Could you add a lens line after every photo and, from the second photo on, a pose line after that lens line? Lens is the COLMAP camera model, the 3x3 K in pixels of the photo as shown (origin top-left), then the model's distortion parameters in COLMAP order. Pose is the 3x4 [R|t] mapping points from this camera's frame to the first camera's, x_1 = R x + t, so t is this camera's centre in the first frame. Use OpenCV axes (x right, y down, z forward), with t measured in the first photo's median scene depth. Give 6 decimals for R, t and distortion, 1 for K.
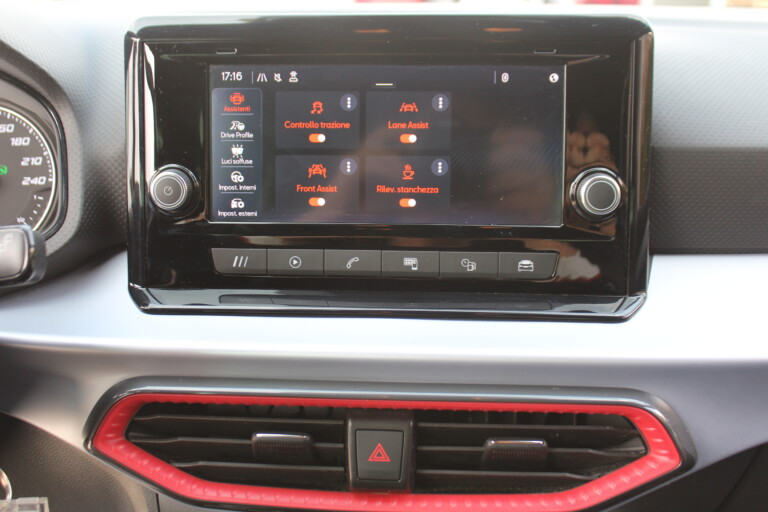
lens RADIAL K [[942.6, 0, 380.8], [0, 942.6, 255.6], [0, 0, 1]] dist [-0.067299, 0.000000]
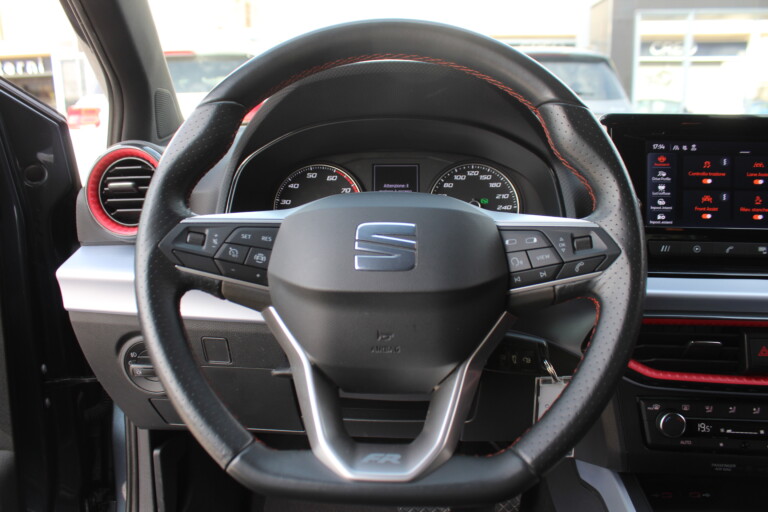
lens RADIAL K [[639.3, 0, 370.5], [0, 639.3, 248.6], [0, 0, 1]] dist [-0.170216, 0.124839]
pose [[0.996712, 0.013165, -0.079953, -0.616231], [-0.019643, 0.996538, -0.080788, 0.112734], [0.078613, 0.082093, 0.993519, -0.213903]]
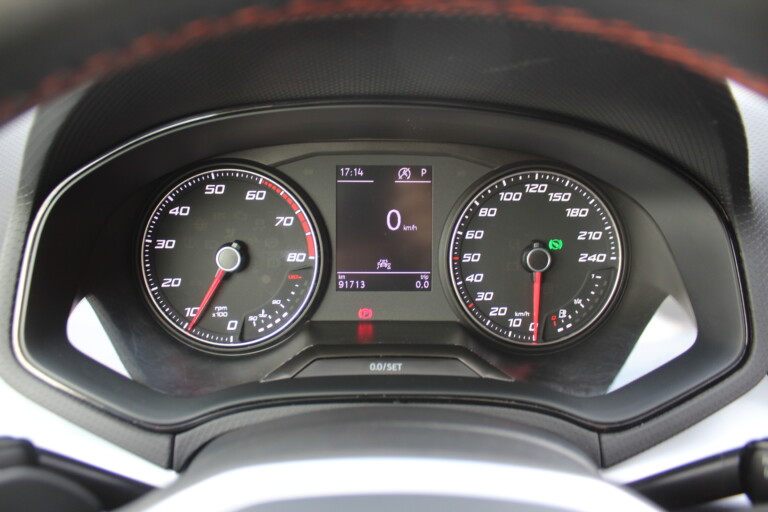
lens RADIAL K [[639.3, 0, 376.8], [0, 639.3, 259.9], [0, 0, 1]] dist [-0.170216, 0.124839]
pose [[0.999777, 0.020320, 0.005743, -0.685955], [-0.020936, 0.989305, 0.144349, -0.189504], [-0.002748, -0.144437, 0.989510, 0.471341]]
